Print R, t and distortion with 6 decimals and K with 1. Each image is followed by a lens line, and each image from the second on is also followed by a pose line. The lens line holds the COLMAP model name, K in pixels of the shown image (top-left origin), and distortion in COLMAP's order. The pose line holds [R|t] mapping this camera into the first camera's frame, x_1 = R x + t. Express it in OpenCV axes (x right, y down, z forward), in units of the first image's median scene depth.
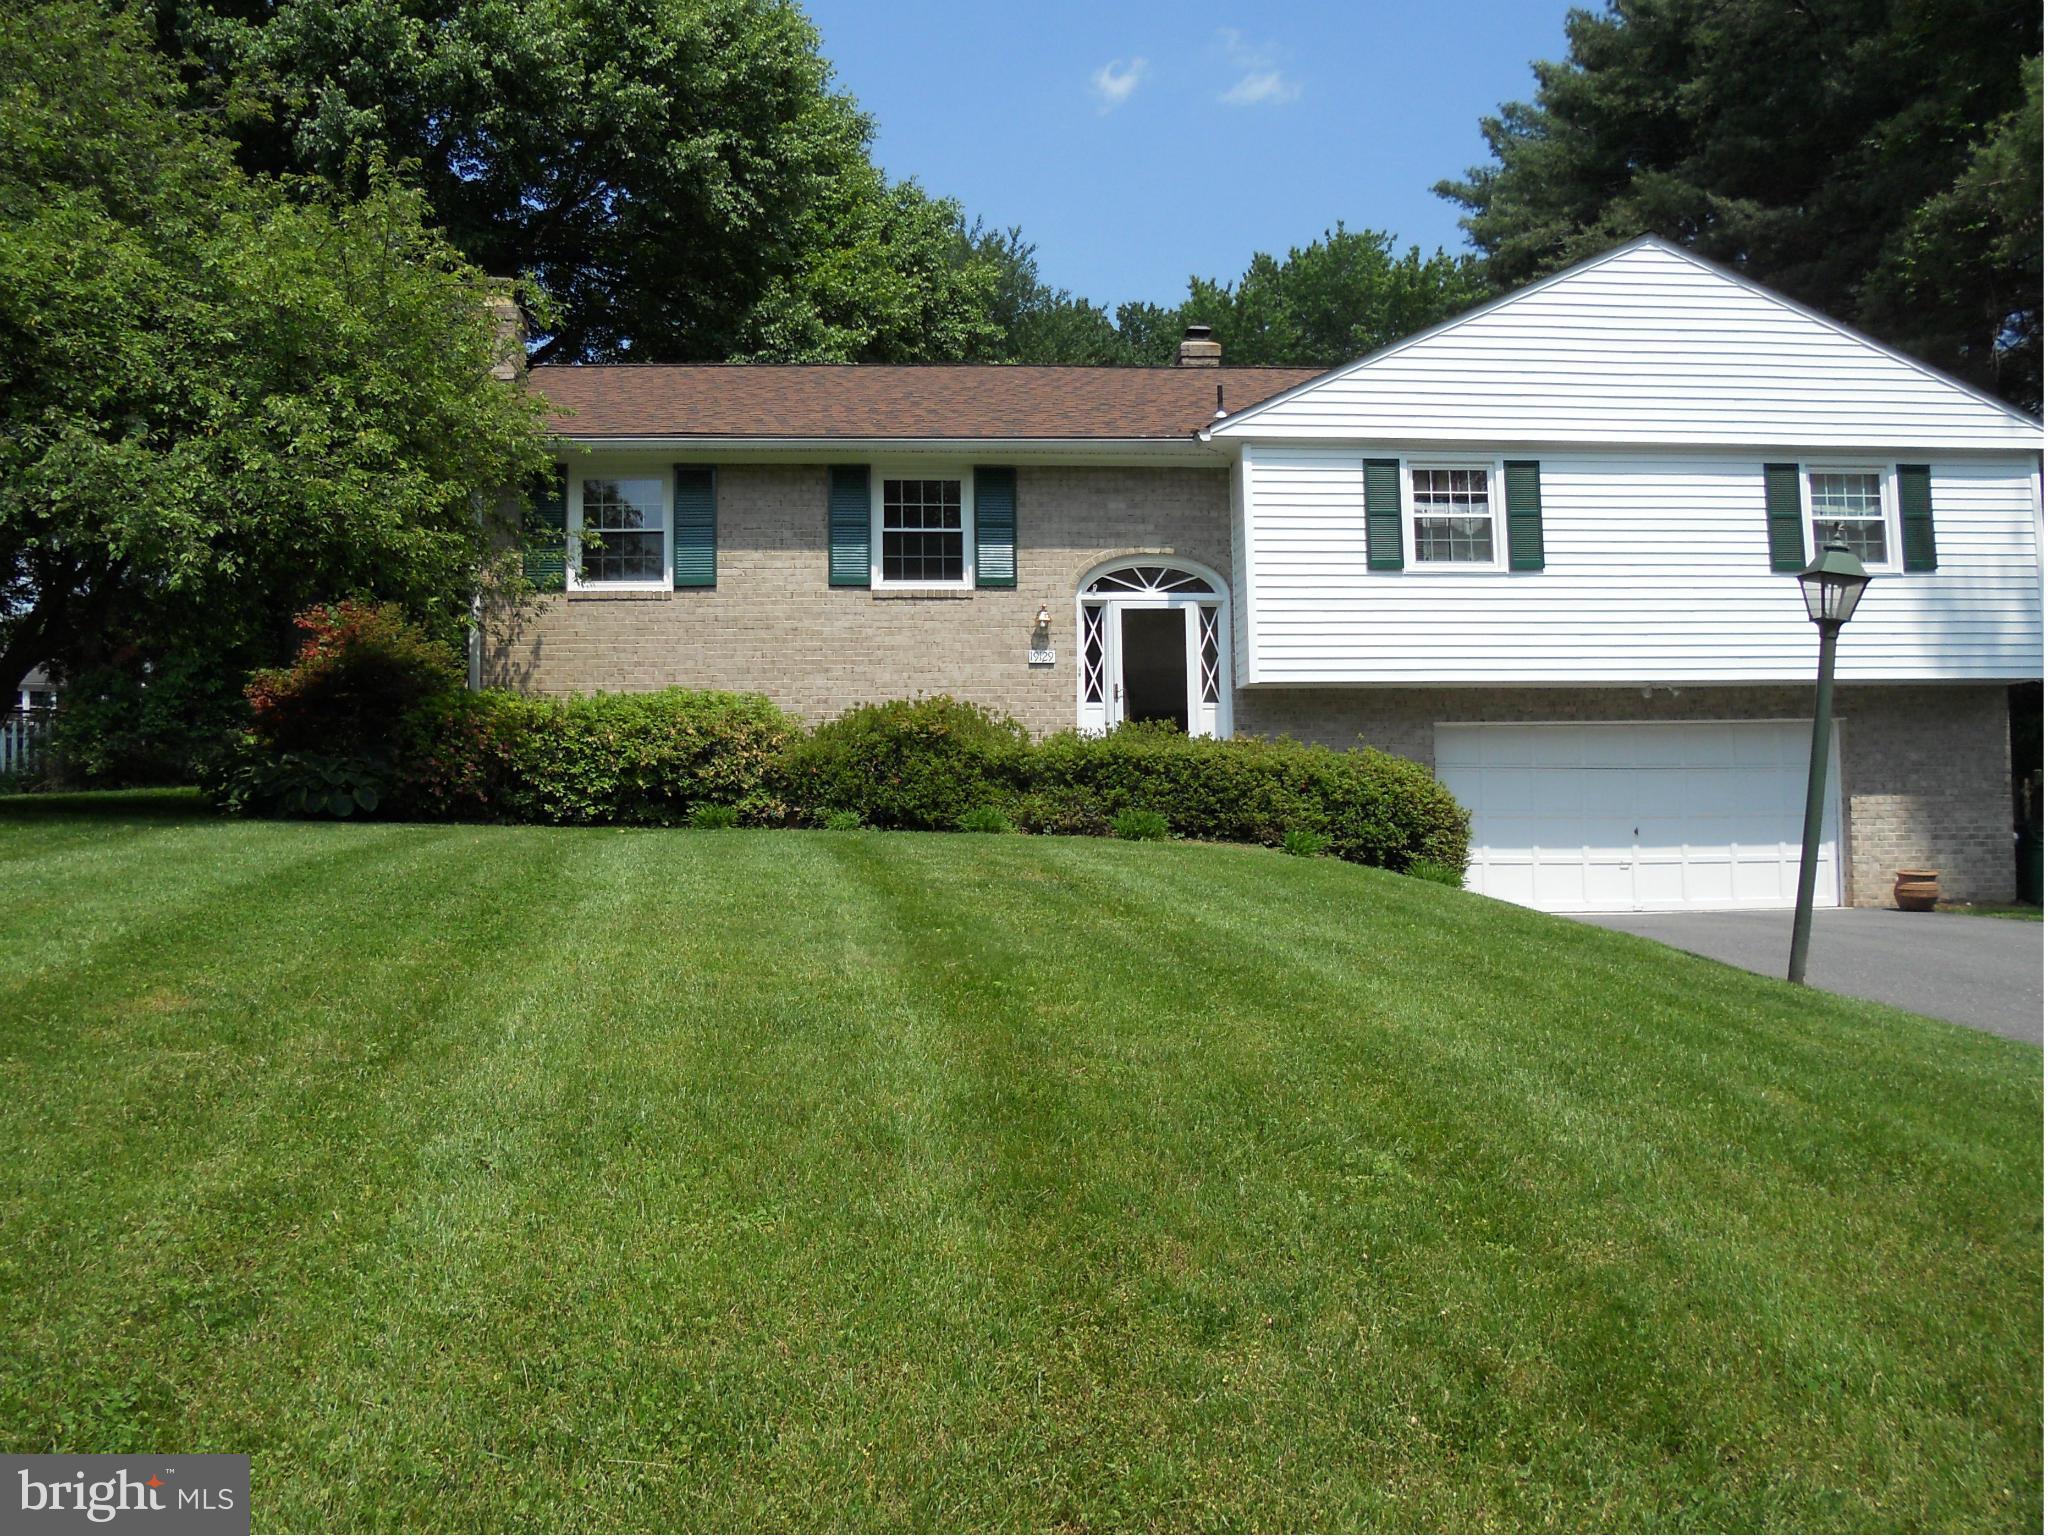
lens RADIAL K [[1783.9, 0, 1024.0], [0, 1783.9, 768.0], [0, 0, 1]] dist [-0.079591, 0.110188]
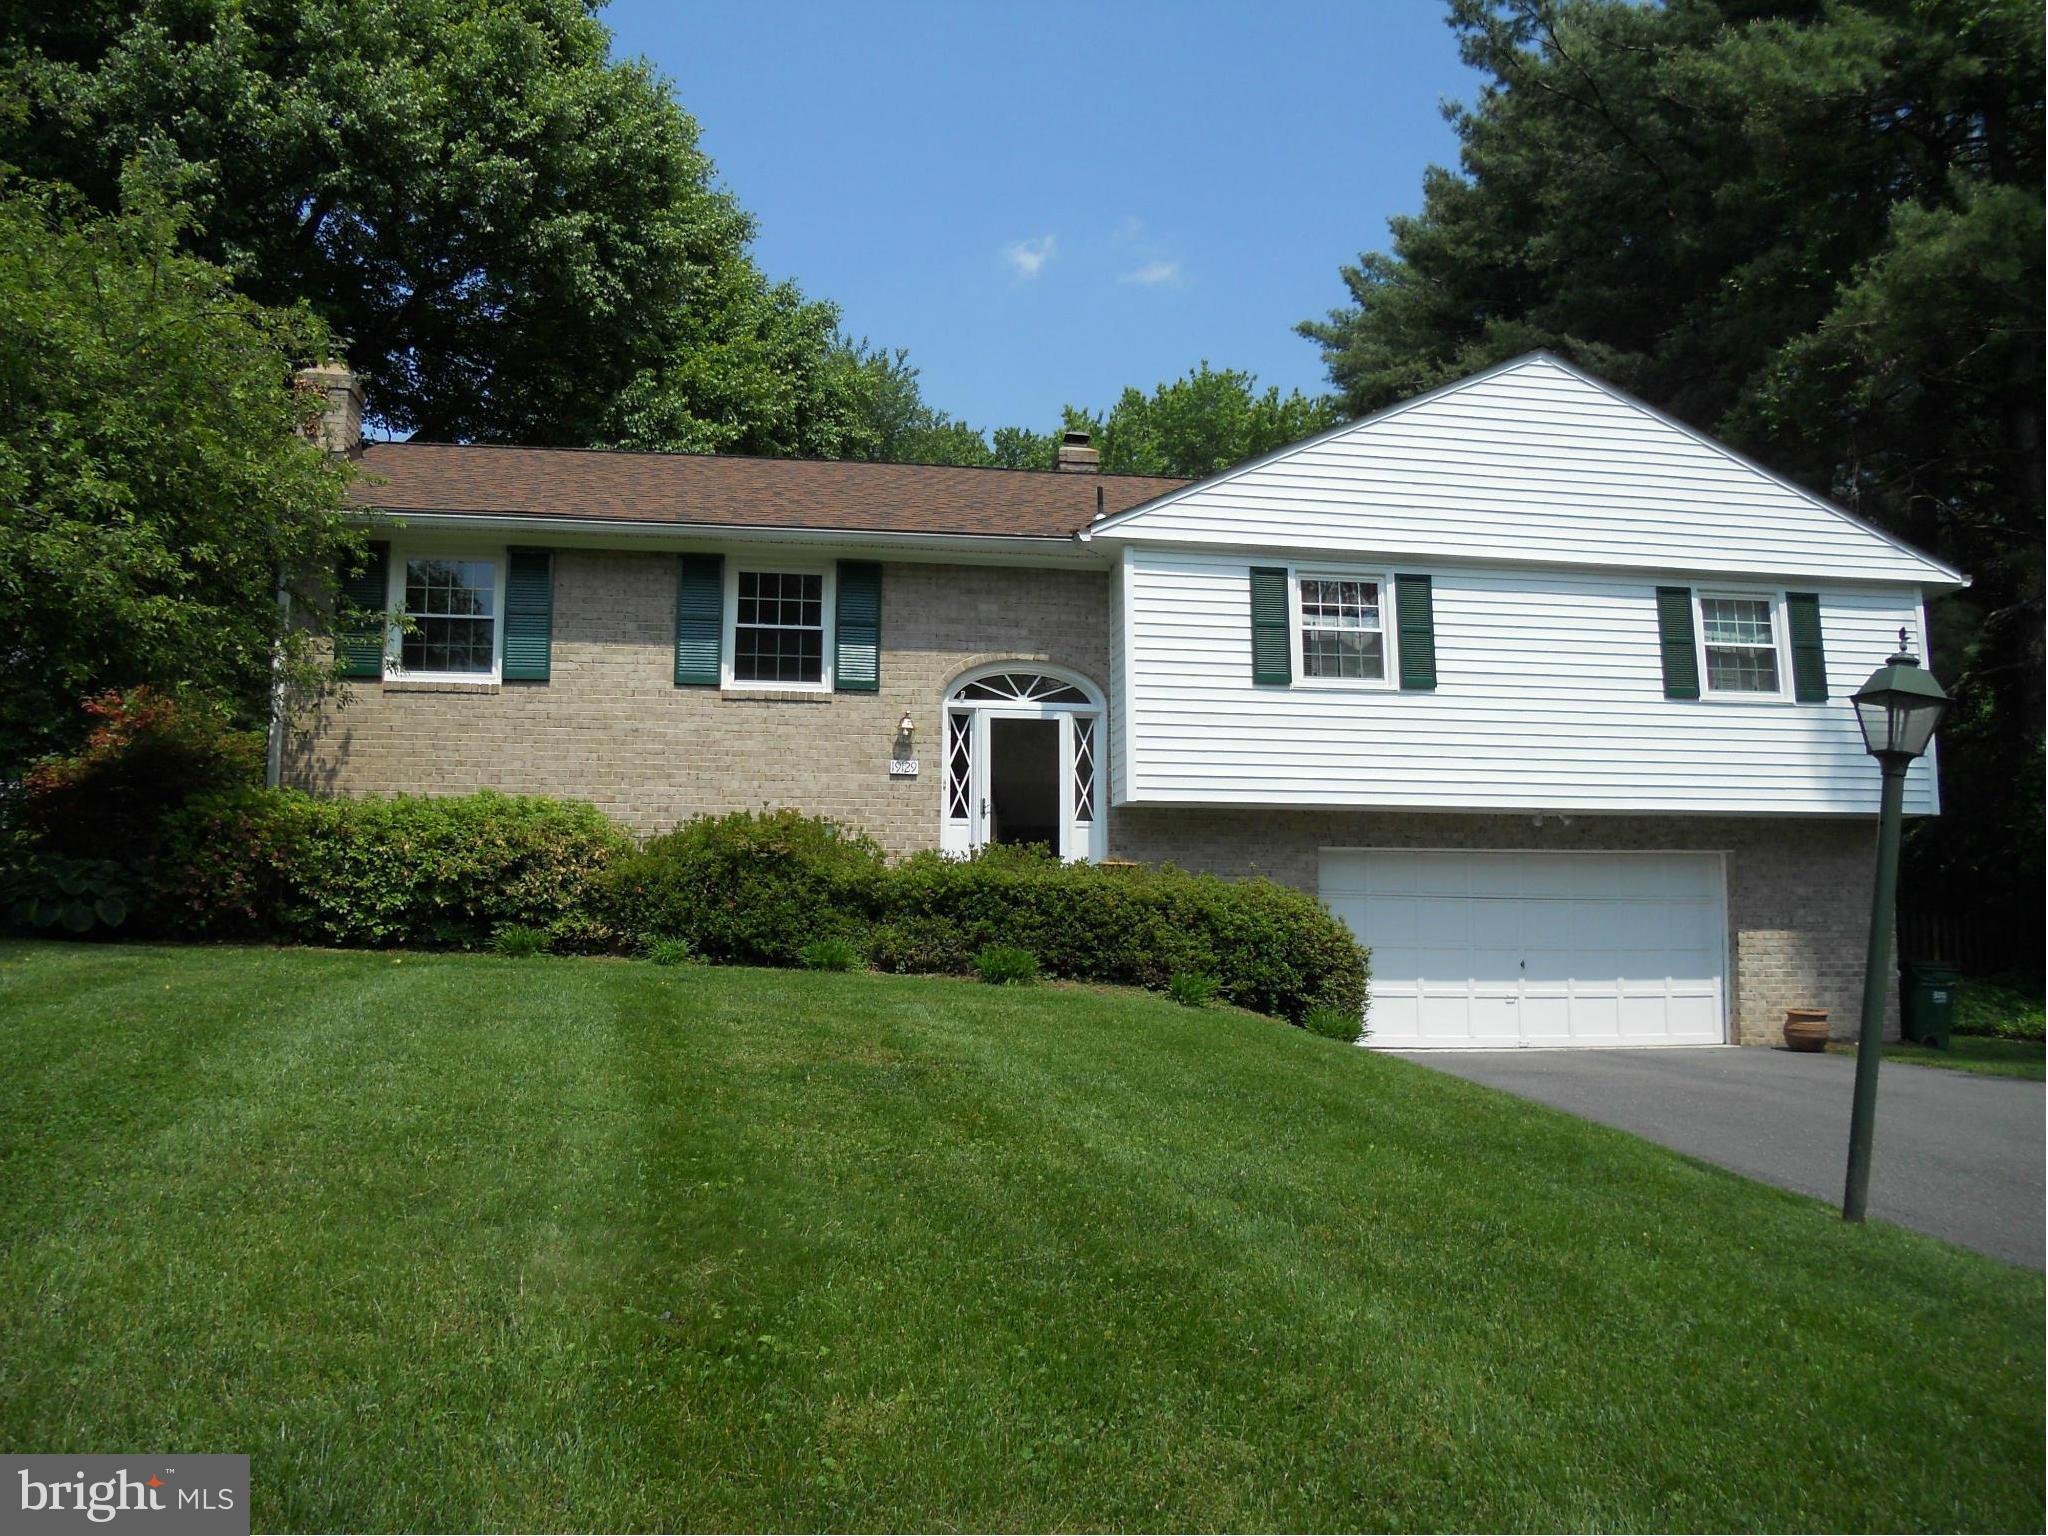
lens RADIAL K [[1544.0, 0, 1010.2], [0, 1544.0, 758.5], [0, 0, 1]] dist [-0.084470, 0.048324]
pose [[0.997352, 0.026600, 0.067690, 0.010599], [-0.022235, 0.997674, -0.064445, -0.016340], [-0.069247, 0.062769, 0.995623, 0.197038]]
